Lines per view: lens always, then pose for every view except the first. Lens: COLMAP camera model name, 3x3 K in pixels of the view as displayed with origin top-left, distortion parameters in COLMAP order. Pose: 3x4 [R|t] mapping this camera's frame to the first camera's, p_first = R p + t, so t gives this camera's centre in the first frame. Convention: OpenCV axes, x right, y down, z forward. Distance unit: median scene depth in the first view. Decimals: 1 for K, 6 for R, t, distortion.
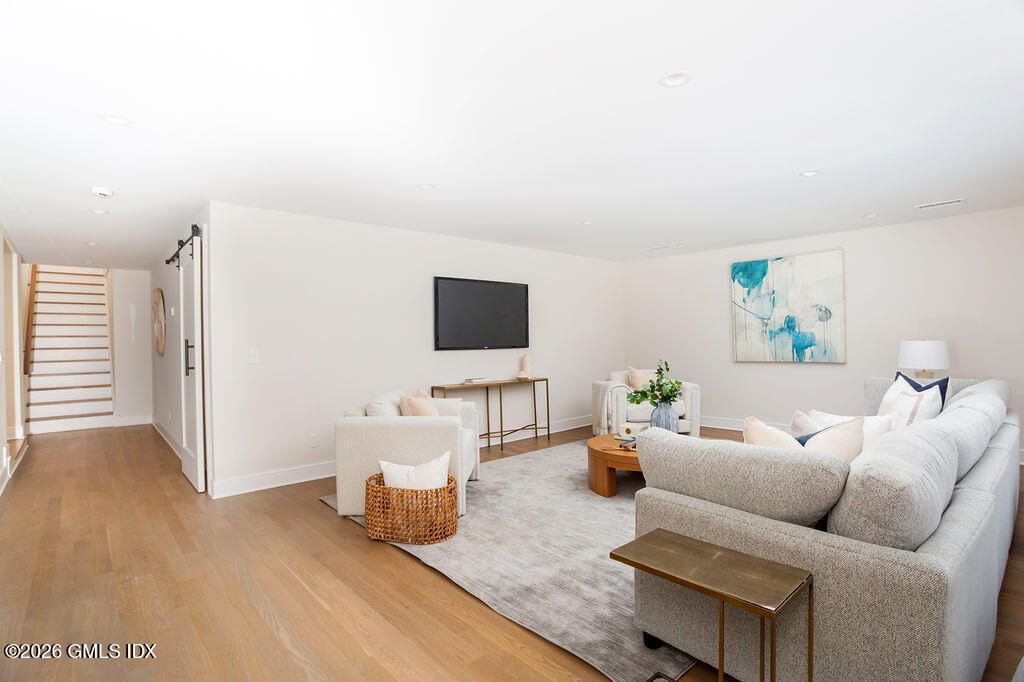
lens RADIAL K [[496.9, 0, 509.3], [0, 496.9, 342.1], [0, 0, 1]] dist [-0.067640, 0.031668]
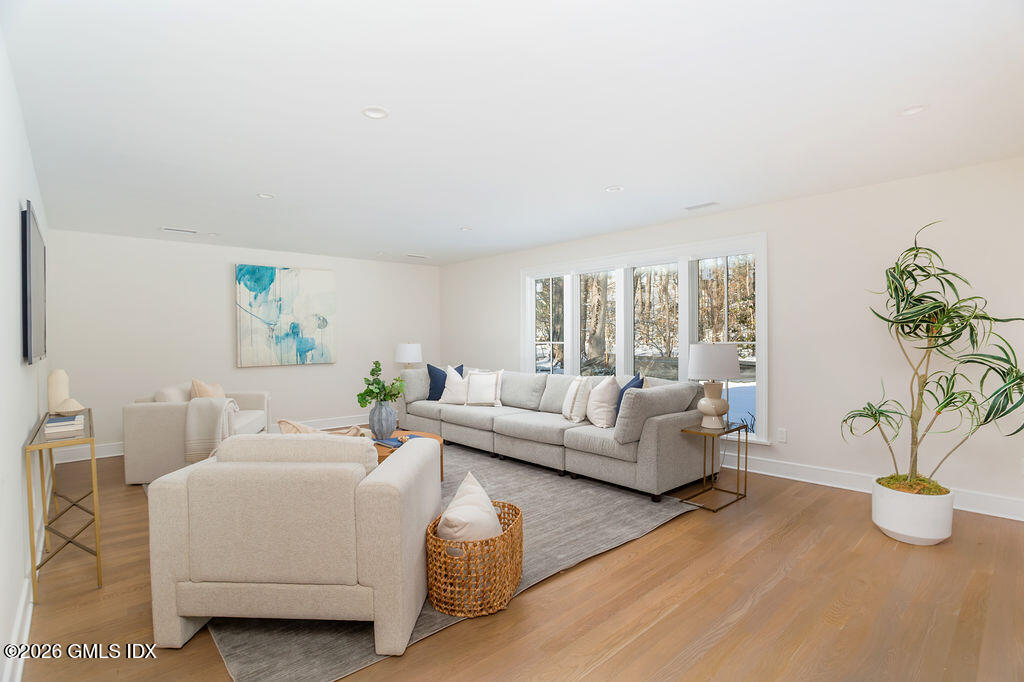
lens RADIAL K [[496.9, 0, 509.3], [0, 496.9, 342.1], [0, 0, 1]] dist [-0.067640, 0.031668]
pose [[-0.006910, 0.007381, 0.999949, -0.522471], [0.015997, 0.999846, -0.007270, 0.005737], [-0.999848, 0.015946, -0.007027, 0.513636]]
